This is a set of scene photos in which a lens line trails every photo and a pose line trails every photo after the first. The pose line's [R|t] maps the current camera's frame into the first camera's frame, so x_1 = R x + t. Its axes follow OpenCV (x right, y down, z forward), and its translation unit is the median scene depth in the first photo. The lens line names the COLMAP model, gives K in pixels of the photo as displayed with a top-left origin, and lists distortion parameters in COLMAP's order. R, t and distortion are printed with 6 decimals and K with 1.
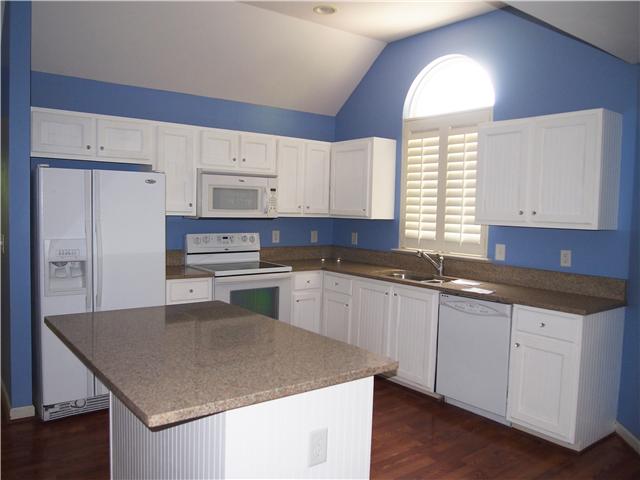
lens RADIAL K [[524.3, 0, 320.0], [0, 524.3, 240.0], [0, 0, 1]] dist [-0.054079, -0.001560]
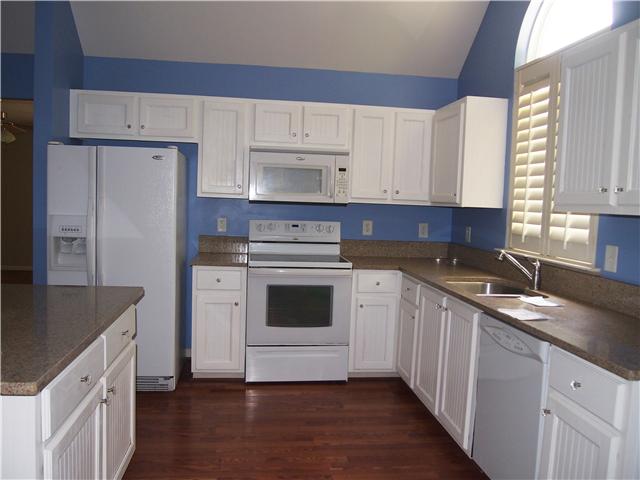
lens RADIAL K [[539.3, 0, 320.0], [0, 539.3, 240.0], [0, 0, 1]] dist [-0.054814, 0.003389]
pose [[0.859731, 0.044075, -0.508842, 0.325052], [-0.046696, 0.998880, 0.007626, 0.011170], [0.508608, 0.017205, 0.860826, 0.249650]]
